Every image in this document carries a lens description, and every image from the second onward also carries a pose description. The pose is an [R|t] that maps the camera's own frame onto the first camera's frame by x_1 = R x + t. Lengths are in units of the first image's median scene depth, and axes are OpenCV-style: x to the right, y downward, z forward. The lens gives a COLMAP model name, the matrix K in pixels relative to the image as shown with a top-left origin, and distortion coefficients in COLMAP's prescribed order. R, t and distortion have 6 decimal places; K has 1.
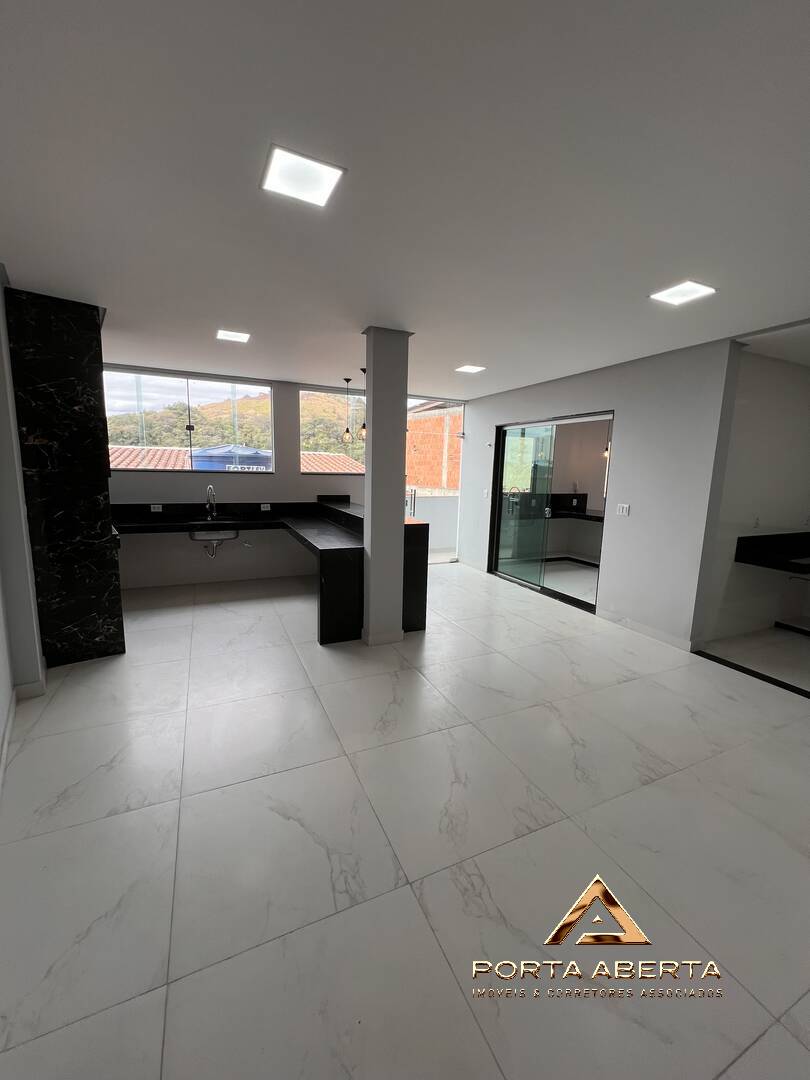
lens RADIAL K [[431.0, 0, 406.9], [0, 431.0, 537.2], [0, 0, 1]] dist [-0.002671, 0.000894]
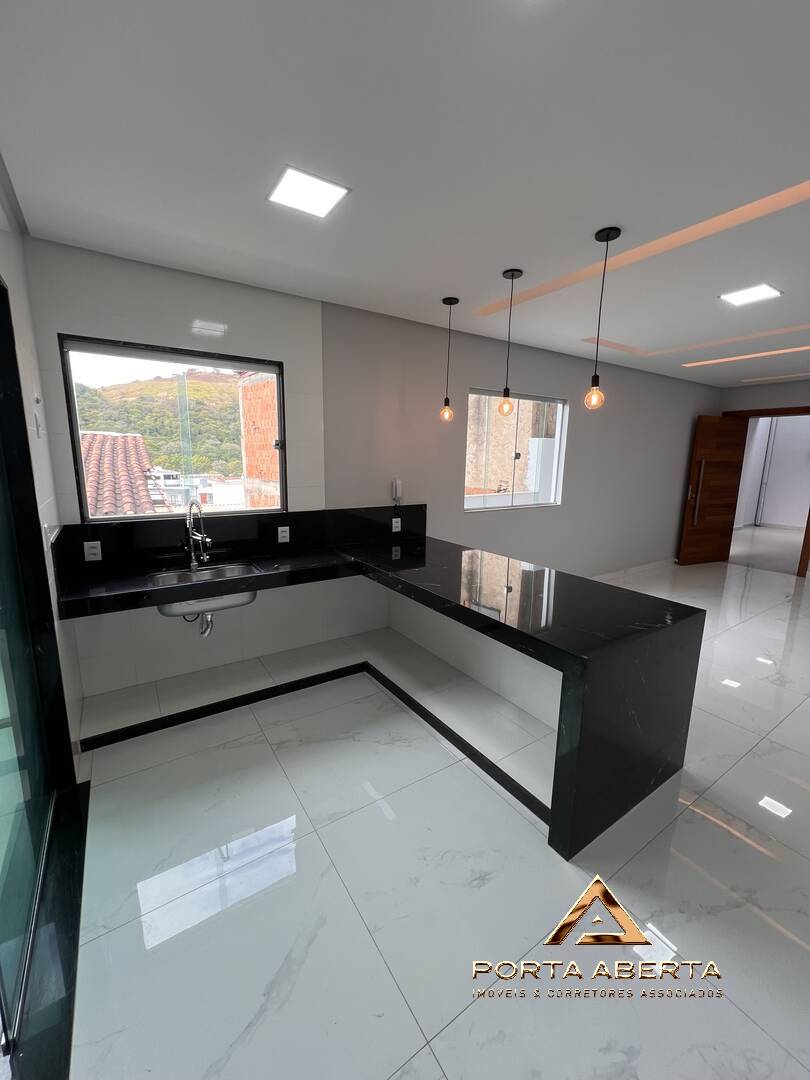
lens RADIAL K [[431.0, 0, 409.8], [0, 431.0, 539.1], [0, 0, 1]] dist [-0.002671, 0.000894]
pose [[0.987537, -0.041688, 0.151763, 0.723381], [0.036189, 0.998591, 0.038822, -0.179438], [-0.153168, -0.032846, 0.987654, 1.186521]]
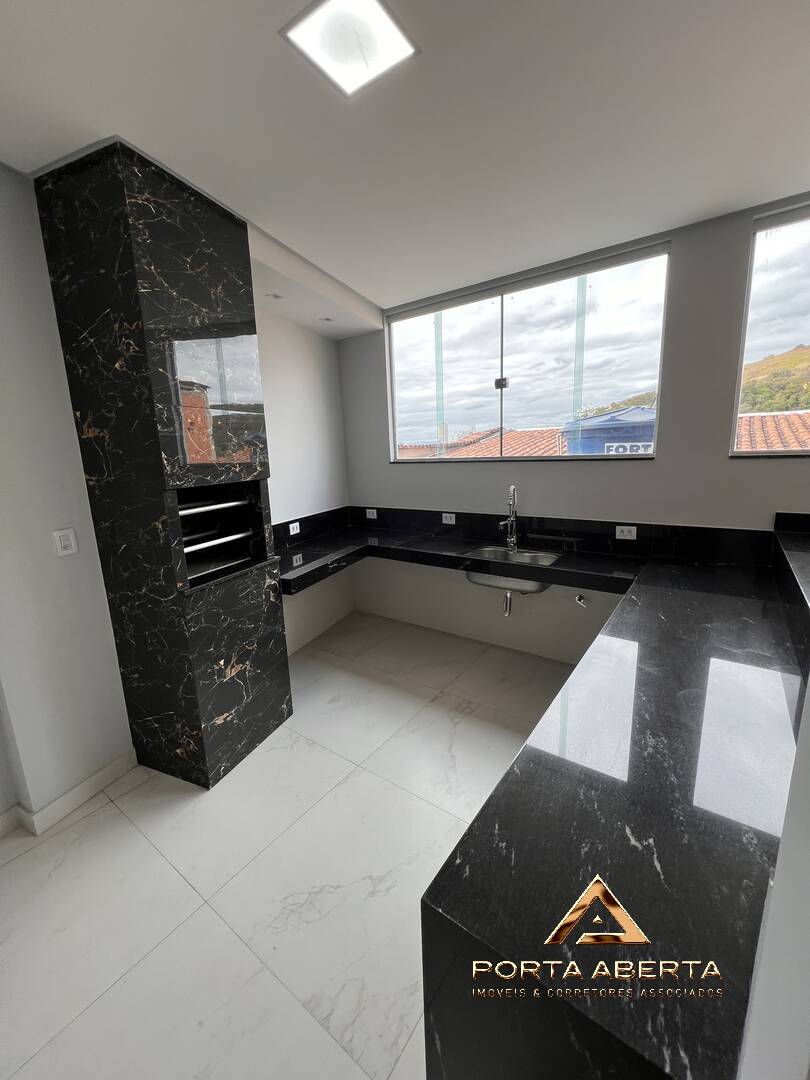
lens RADIAL K [[431.0, 0, 406.9], [0, 431.0, 534.9], [0, 0, 1]] dist [-0.002671, 0.000894]
pose [[0.487164, 0.127094, -0.864013, -0.063673], [-0.087619, 0.991475, 0.096440, -0.140453], [0.868904, 0.028722, 0.494147, 0.874039]]
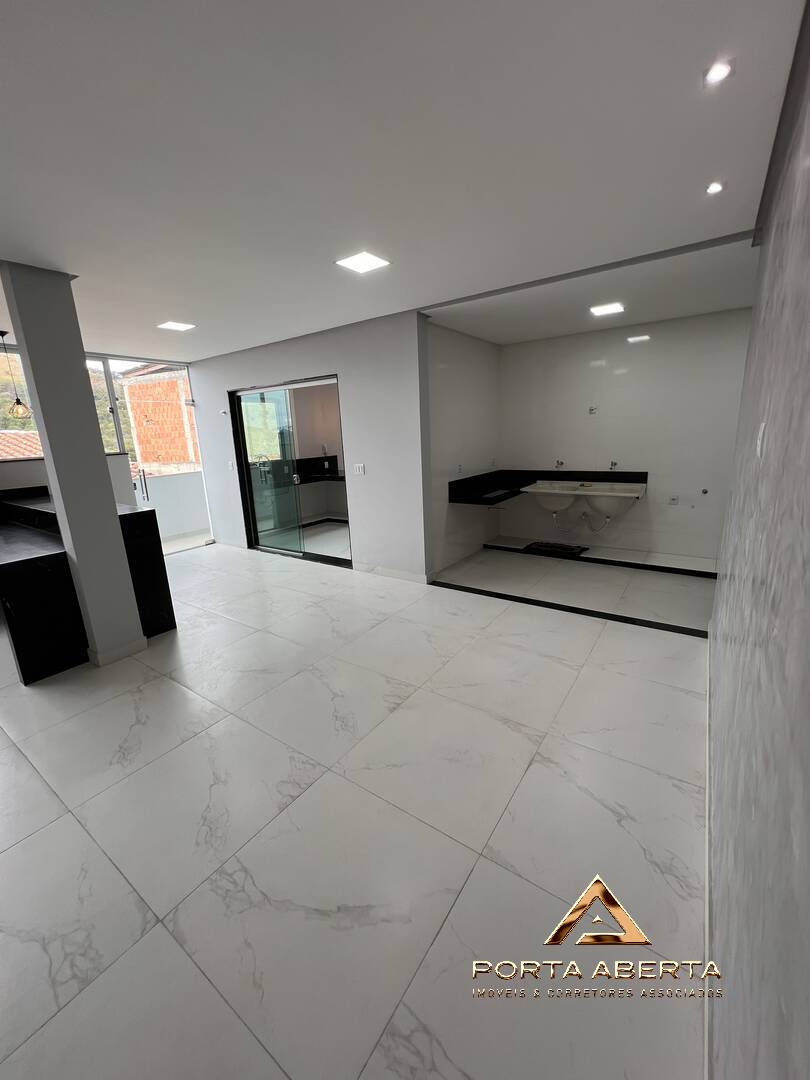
lens RADIAL K [[431.0, 0, 405.9], [0, 431.0, 536.6], [0, 0, 1]] dist [-0.002671, 0.000894]
pose [[0.862325, -0.179838, 0.473344, 0.072428], [0.142477, 0.983212, 0.113992, -0.004700], [-0.485897, -0.030857, 0.873471, -0.002333]]
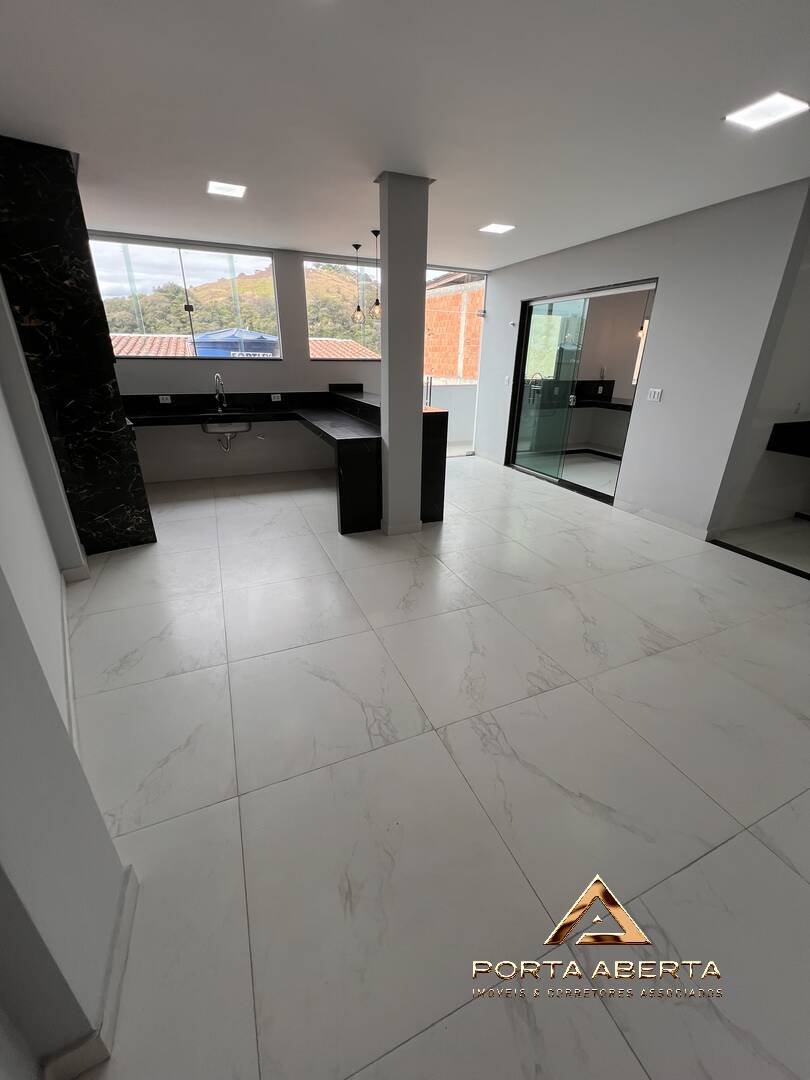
lens RADIAL K [[431.0, 0, 406.9], [0, 431.0, 536.3], [0, 0, 1]] dist [-0.002671, 0.000894]
pose [[0.999610, -0.001568, -0.027868, -0.015378], [0.008024, 0.972421, 0.233096, 0.015102], [0.026734, -0.233229, 0.972054, 0.000577]]
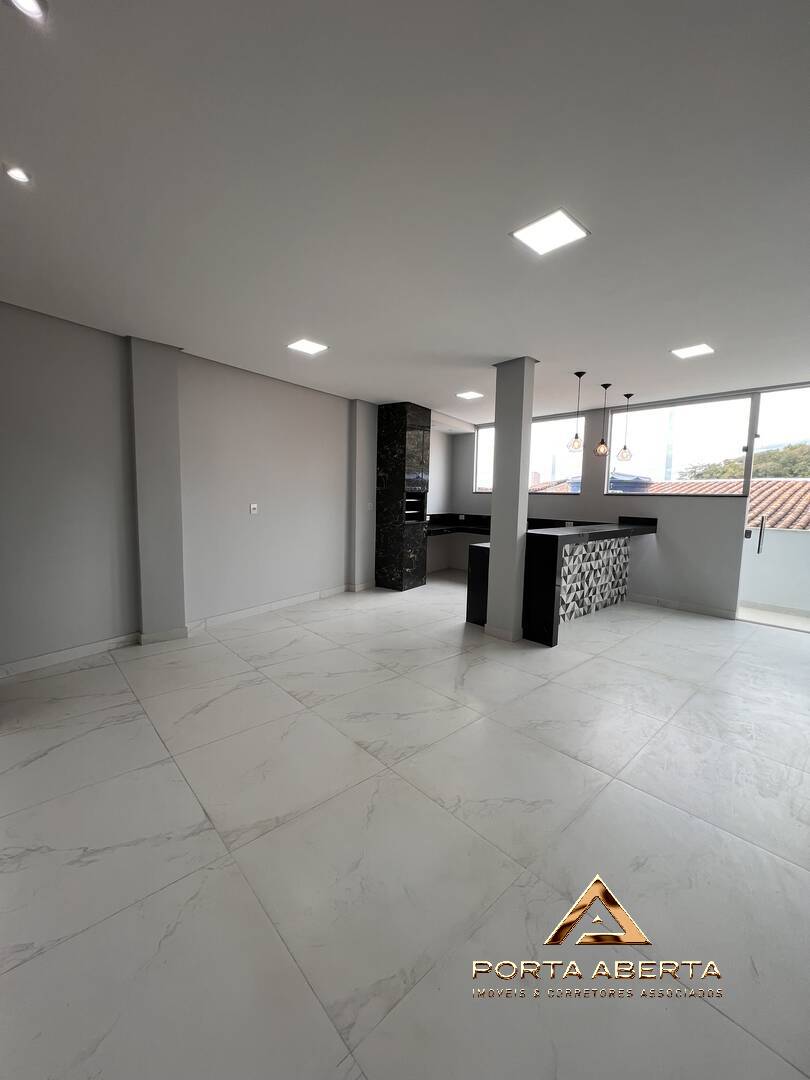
lens RADIAL K [[431.0, 0, 407.1], [0, 431.0, 537.2], [0, 0, 1]] dist [-0.002671, 0.000894]
pose [[0.304314, 0.075466, -0.949578, 0.934832], [-0.162563, 0.986348, 0.026291, 0.001945], [0.938598, 0.146365, 0.312428, 0.408673]]
